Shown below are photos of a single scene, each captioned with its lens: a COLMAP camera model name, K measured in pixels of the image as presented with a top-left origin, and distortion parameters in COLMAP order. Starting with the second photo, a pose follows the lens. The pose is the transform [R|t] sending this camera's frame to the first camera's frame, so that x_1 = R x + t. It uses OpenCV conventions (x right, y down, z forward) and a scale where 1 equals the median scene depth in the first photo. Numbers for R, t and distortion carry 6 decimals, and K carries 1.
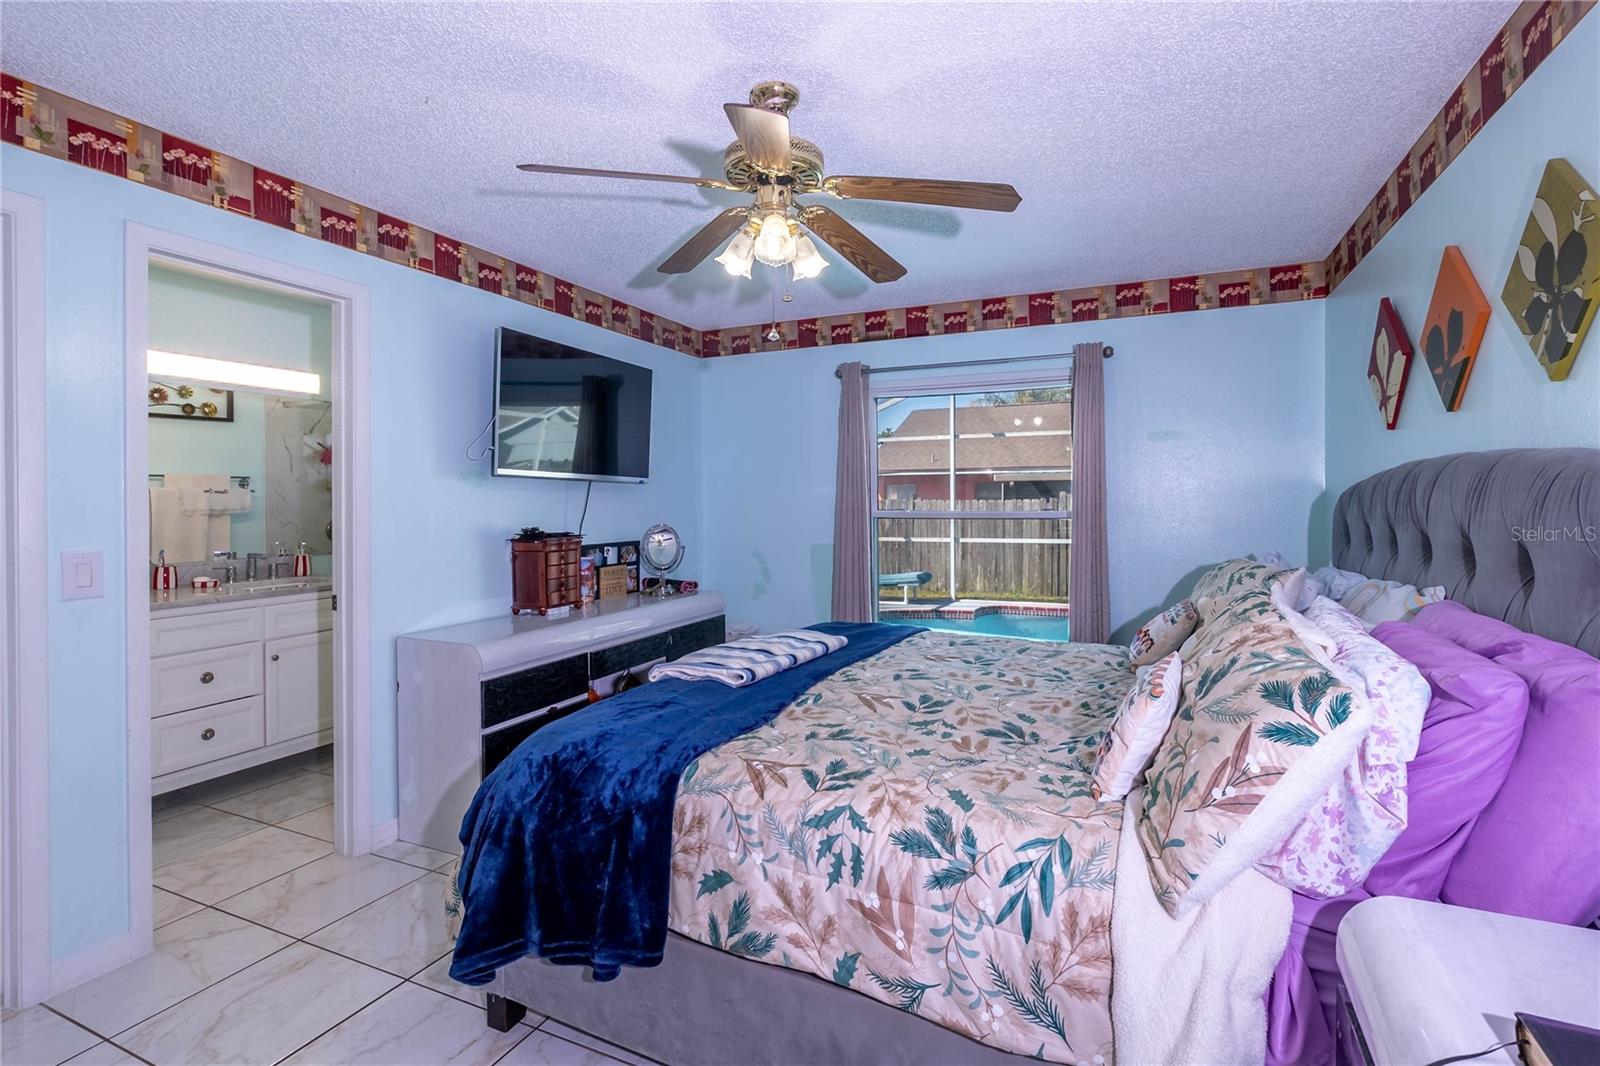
lens RADIAL K [[950.9, 0, 916.6], [0, 950.9, 525.7], [0, 0, 1]] dist [-0.000322, -0.000335]
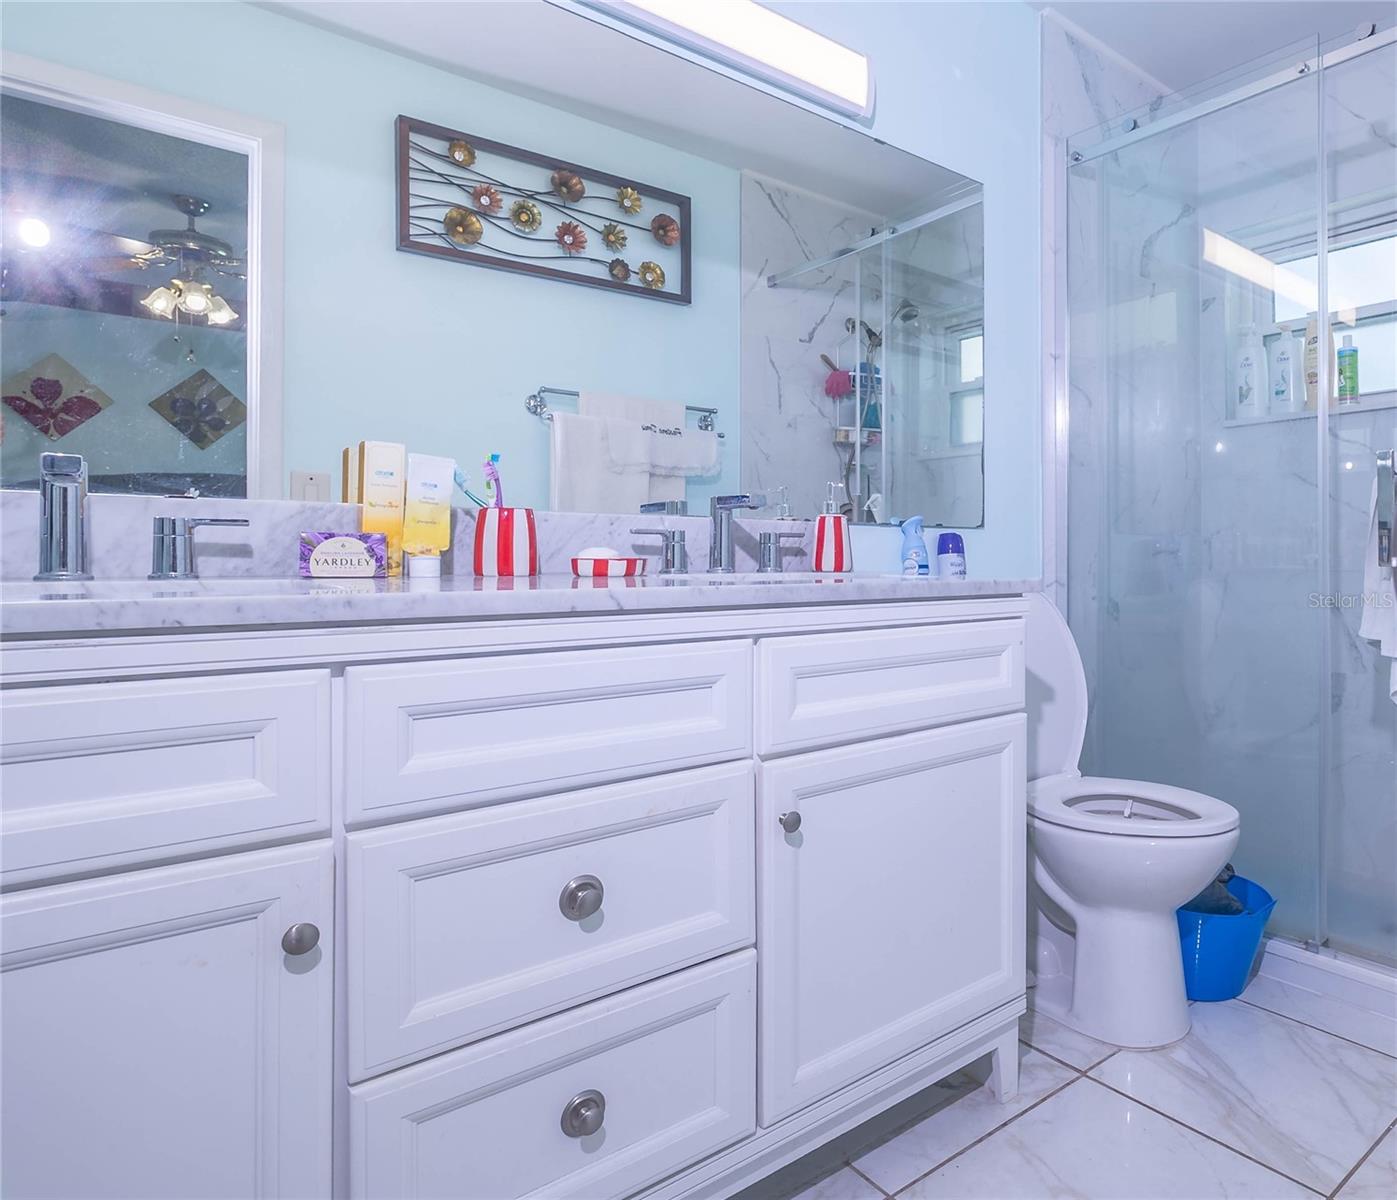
lens RADIAL K [[982.8, 0, 698.5], [0, 982.8, 600.0], [0, 0, 1]] dist [0.000949, 0.000100]
pose [[0.809508, 0.000049, -0.587108, -0.422927], [-0.003661, 0.999981, -0.004964, 0.059653], [0.587097, 0.006168, 0.809493, 0.601615]]
